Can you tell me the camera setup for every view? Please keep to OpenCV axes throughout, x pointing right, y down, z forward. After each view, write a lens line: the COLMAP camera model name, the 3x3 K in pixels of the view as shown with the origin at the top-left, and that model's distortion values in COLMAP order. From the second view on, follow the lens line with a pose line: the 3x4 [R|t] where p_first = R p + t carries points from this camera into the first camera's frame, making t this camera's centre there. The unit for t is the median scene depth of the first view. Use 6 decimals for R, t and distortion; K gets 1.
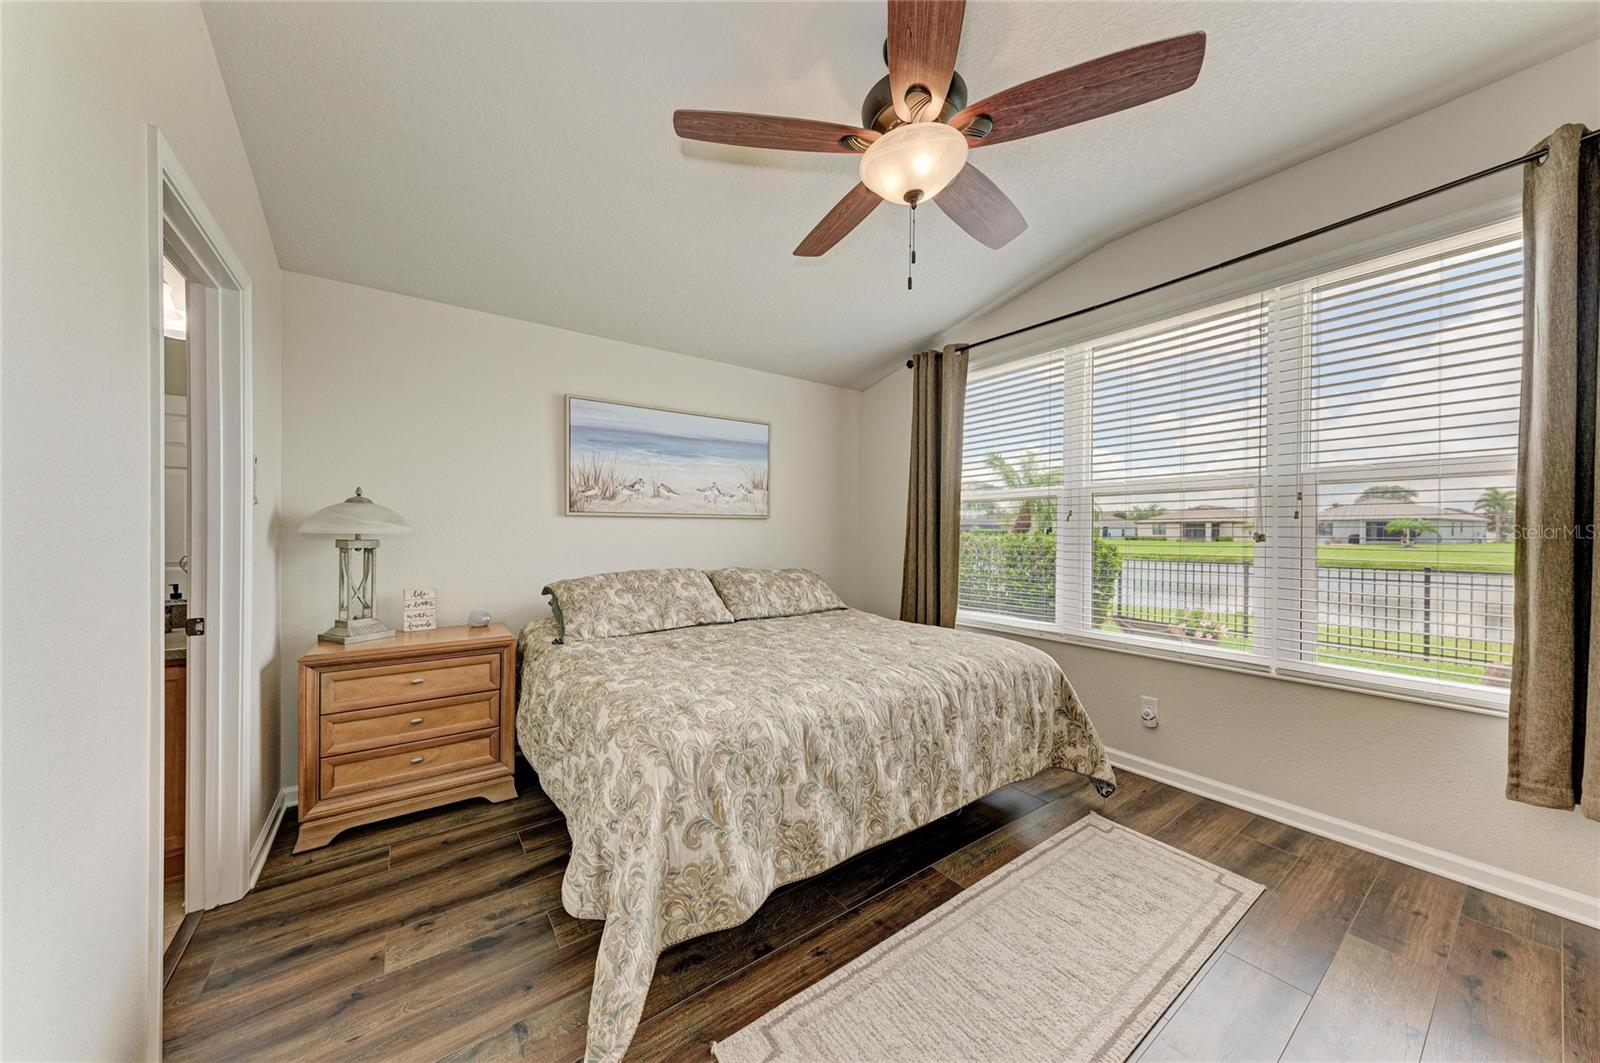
lens RADIAL K [[537.5, 0, 793.8], [0, 537.5, 535.2], [0, 0, 1]] dist [0.019816, -0.004276]
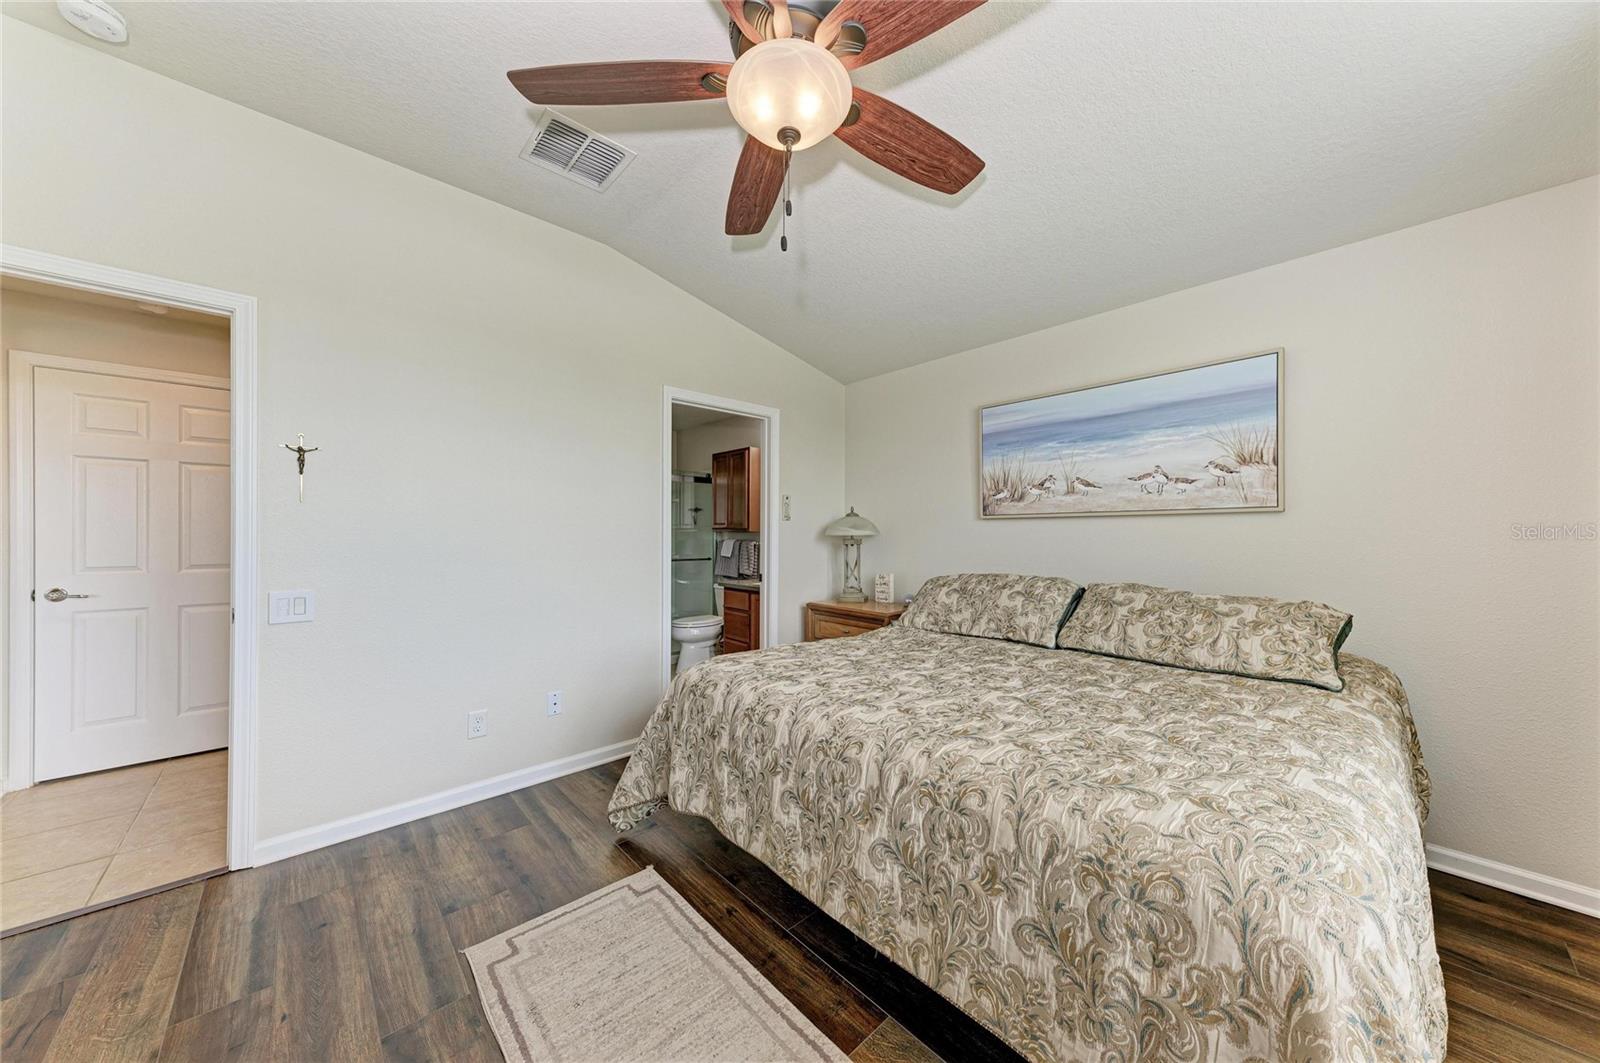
lens RADIAL K [[537.5, 0, 809.0], [0, 537.5, 533.6], [0, 0, 1]] dist [0.019816, -0.004276]
pose [[0.129155, -0.001781, -0.991623, 0.646998], [-0.006497, 0.999975, -0.002642, -0.002349], [0.991603, 0.006784, 0.129140, 0.558979]]
